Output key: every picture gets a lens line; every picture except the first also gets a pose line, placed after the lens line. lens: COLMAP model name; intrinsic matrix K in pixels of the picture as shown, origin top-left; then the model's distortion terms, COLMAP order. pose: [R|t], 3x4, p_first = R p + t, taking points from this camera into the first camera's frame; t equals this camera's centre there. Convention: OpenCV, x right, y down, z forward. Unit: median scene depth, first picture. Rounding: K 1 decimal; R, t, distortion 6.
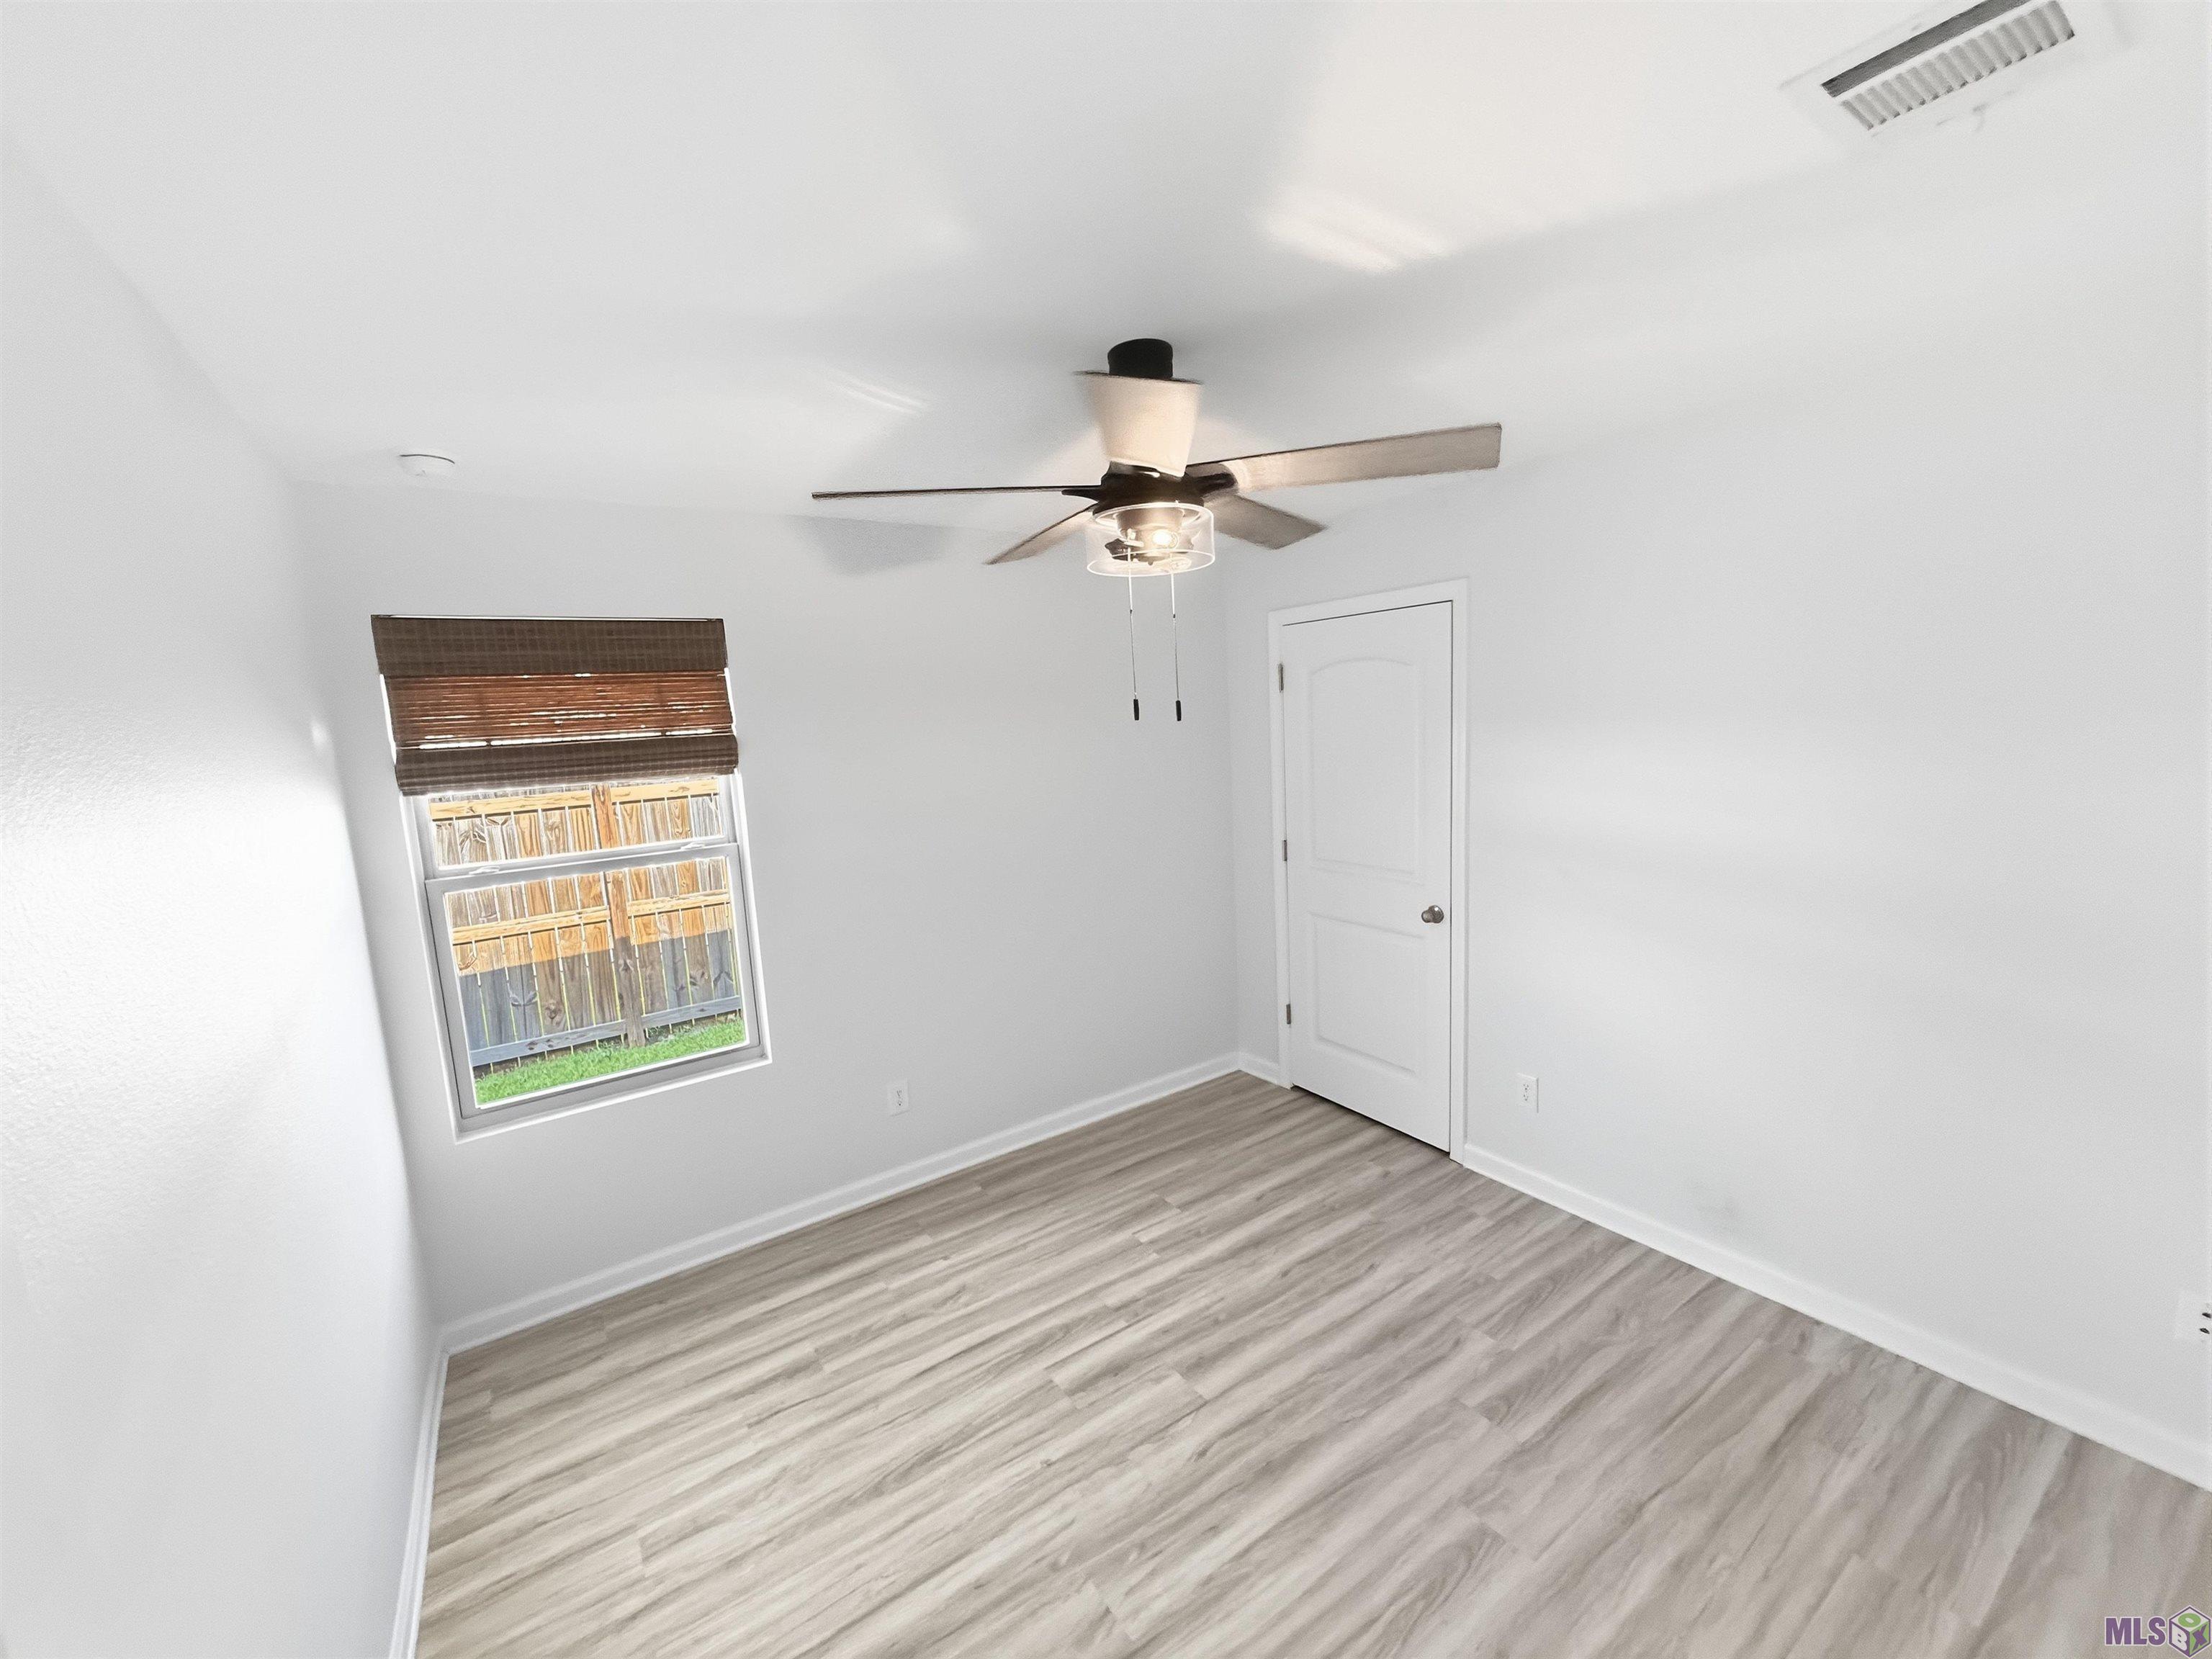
lens RADIAL K [[879.8, 0, 1118.8], [0, 879.8, 835.0], [0, 0, 1]] dist [0.001366, -0.000230]
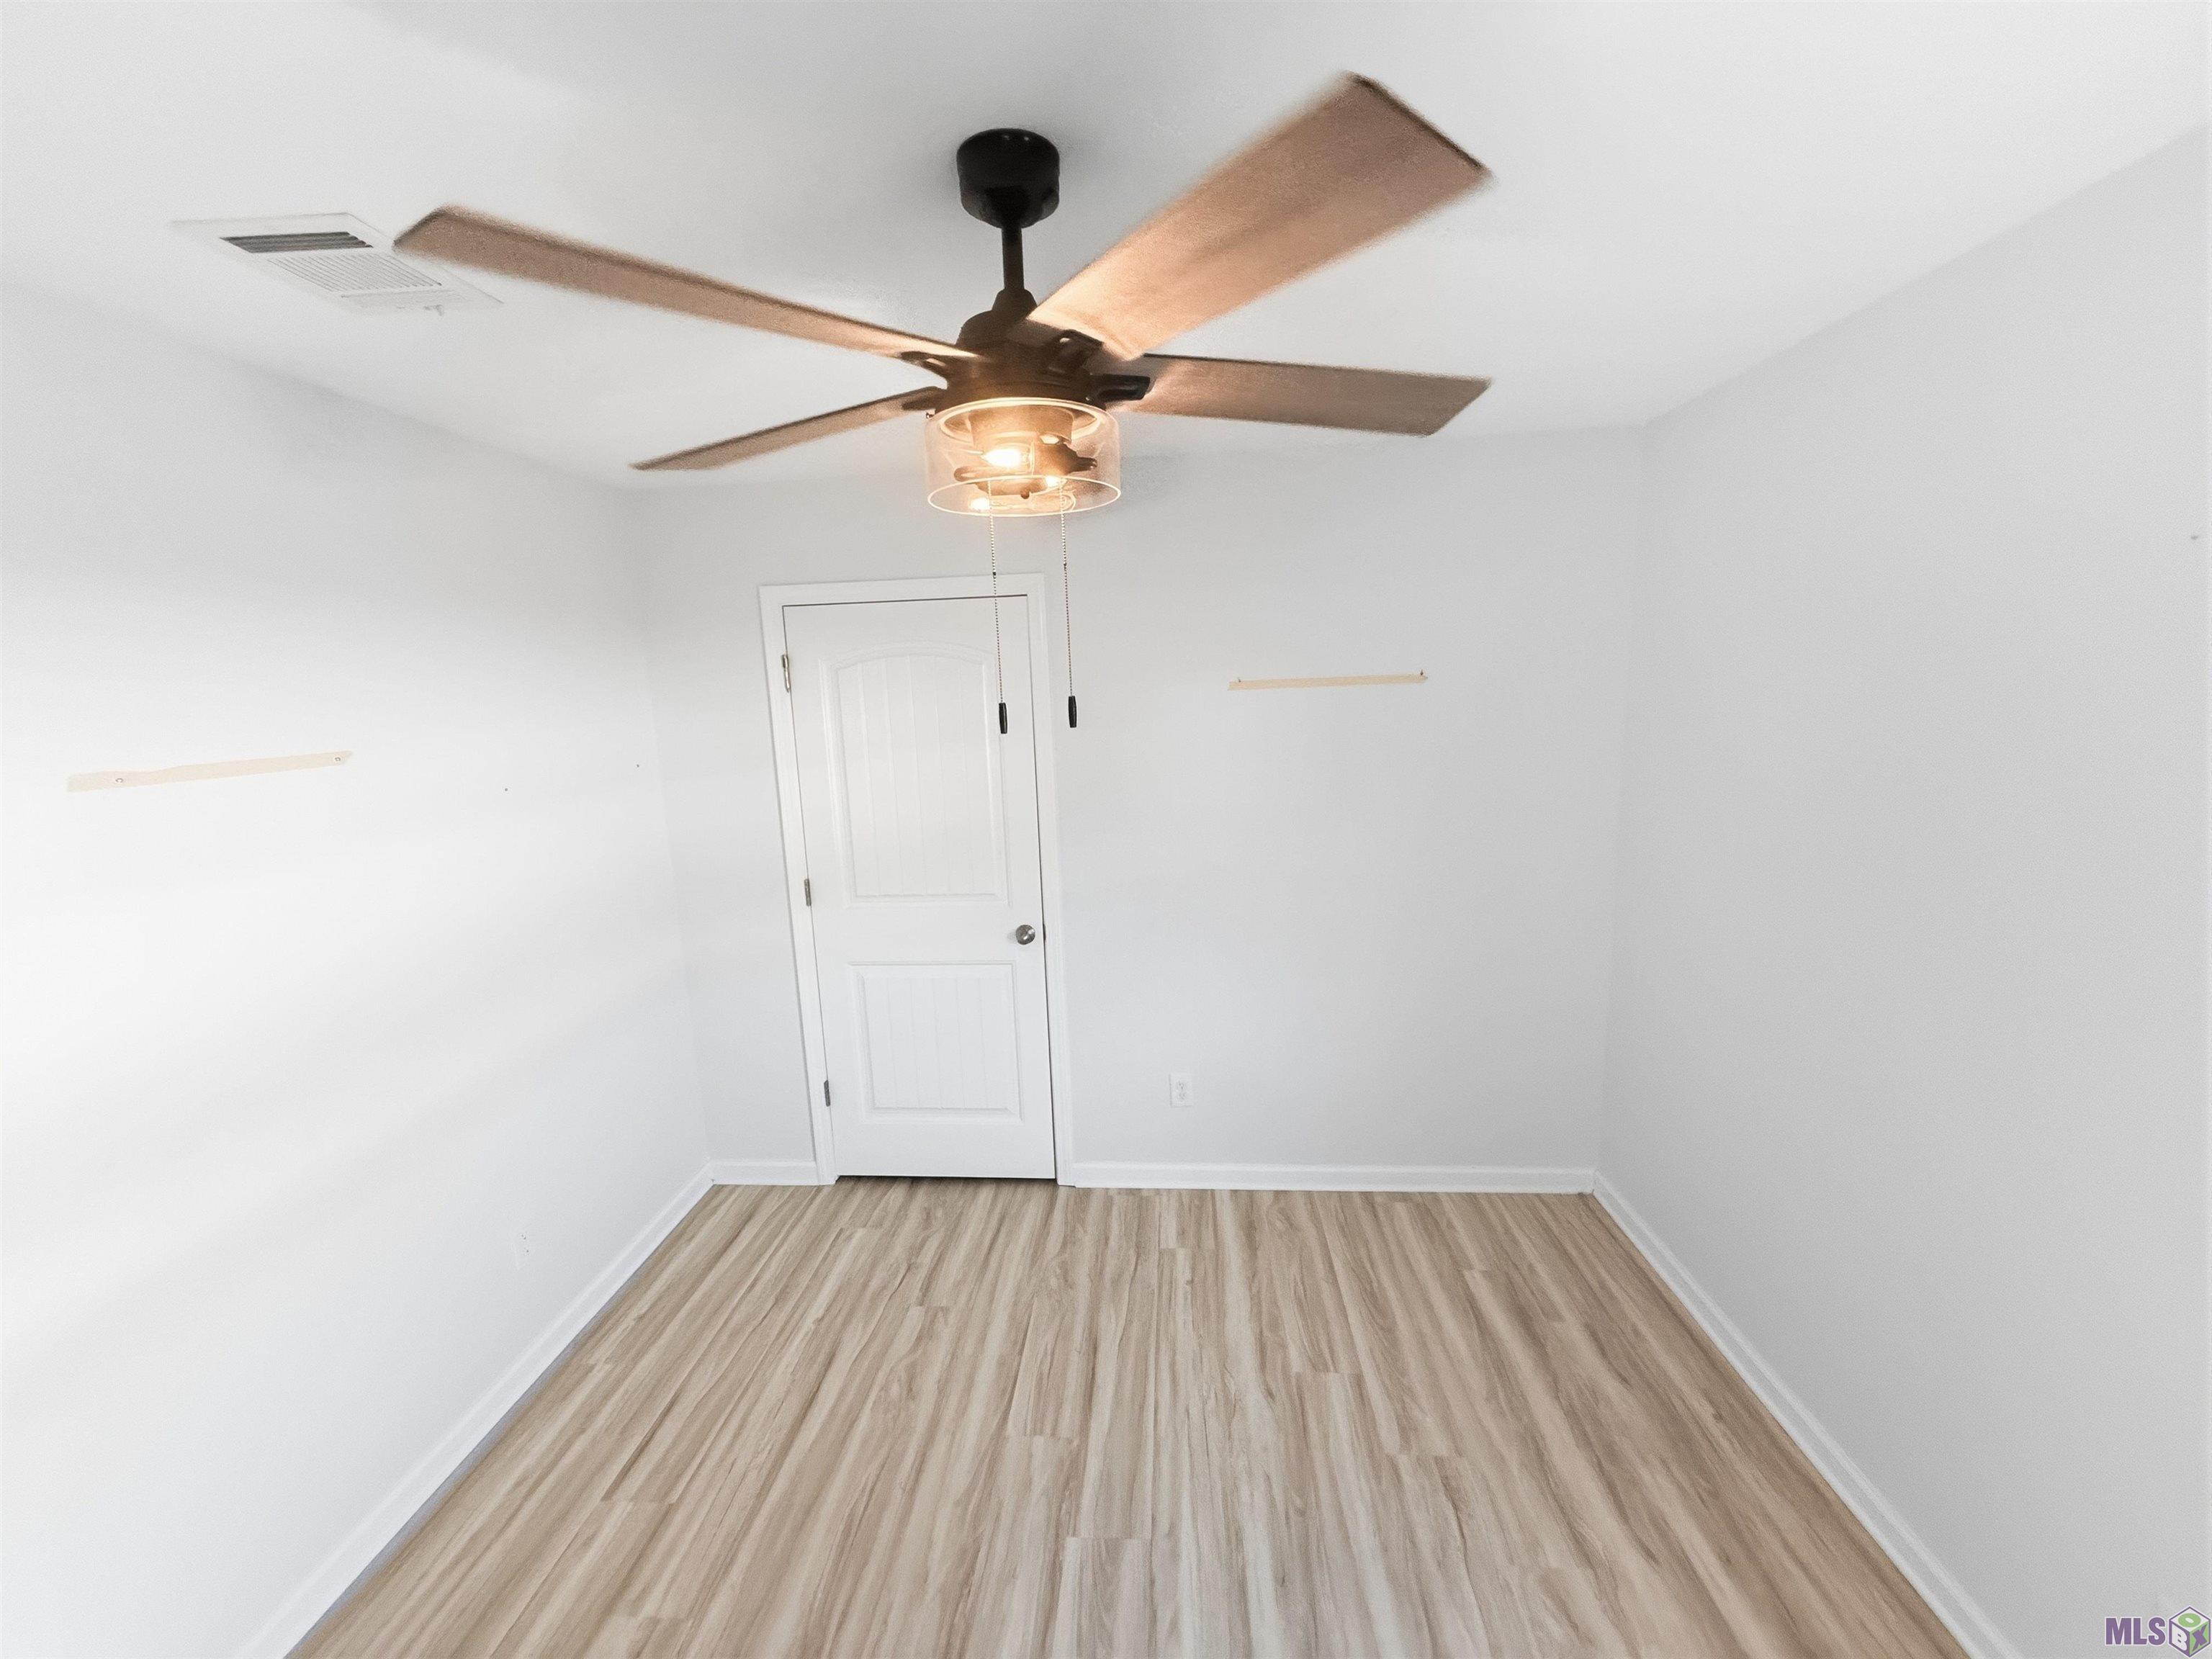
lens RADIAL K [[879.8, 0, 1118.8], [0, 879.8, 835.0], [0, 0, 1]] dist [0.001366, -0.000230]
pose [[0.635239, -0.109321, 0.764539, -0.235973], [0.112591, 0.992464, 0.048363, -0.039991], [-0.764065, 0.055359, 0.642760, 0.281865]]
